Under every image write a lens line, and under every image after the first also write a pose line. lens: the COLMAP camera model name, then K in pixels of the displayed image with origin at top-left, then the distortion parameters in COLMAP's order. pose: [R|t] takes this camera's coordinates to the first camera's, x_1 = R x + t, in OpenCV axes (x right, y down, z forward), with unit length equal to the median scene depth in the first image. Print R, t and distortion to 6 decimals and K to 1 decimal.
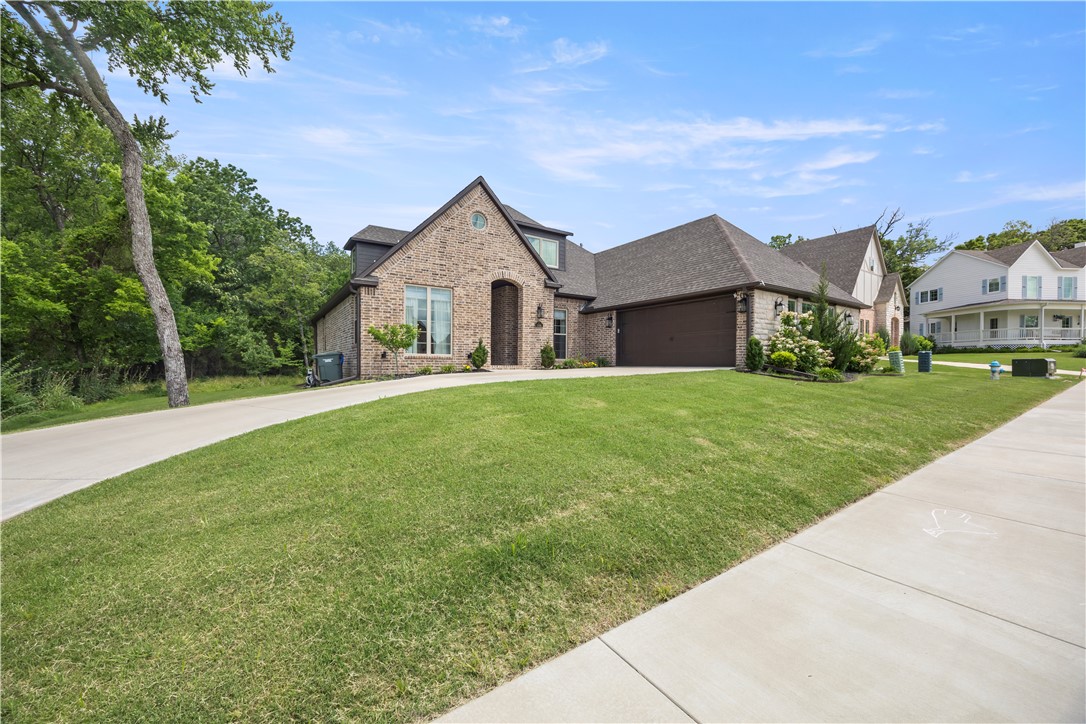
lens RADIAL K [[412.3, 0, 546.2], [0, 412.3, 363.7], [0, 0, 1]] dist [-0.002138, -0.000591]
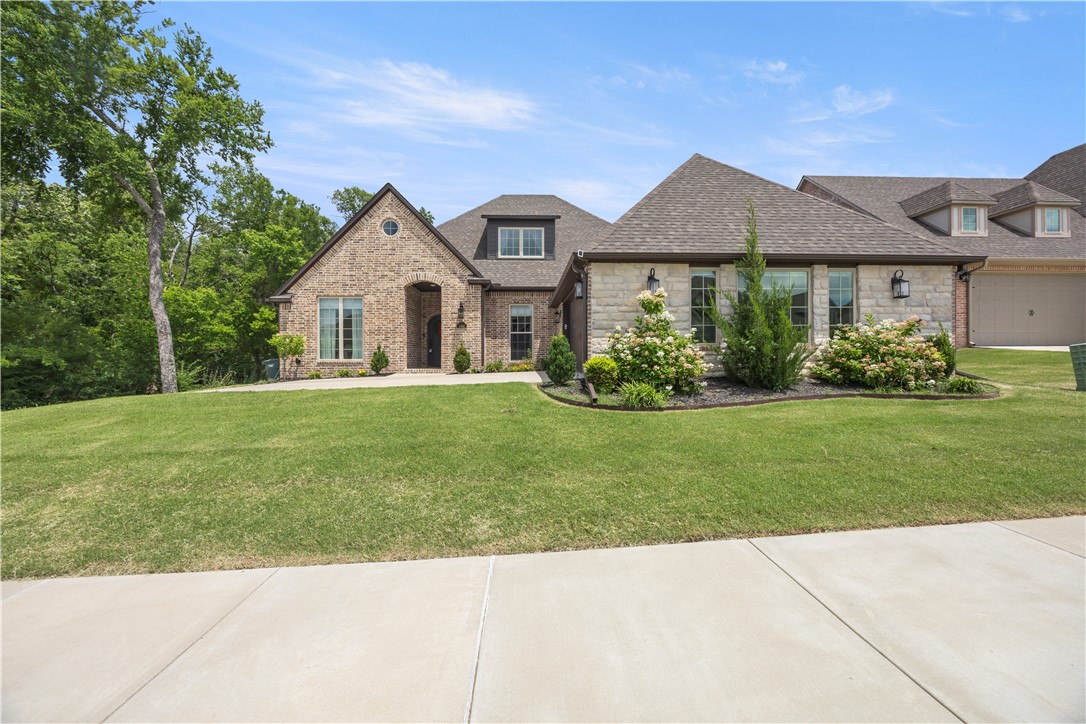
lens RADIAL K [[412.3, 0, 545.0], [0, 412.3, 356.6], [0, 0, 1]] dist [-0.002138, -0.000591]
pose [[0.850836, -0.005760, -0.525399, 0.664953], [0.006559, 0.999978, -0.000341, -0.023646], [0.525390, -0.003156, 0.850856, 0.322124]]
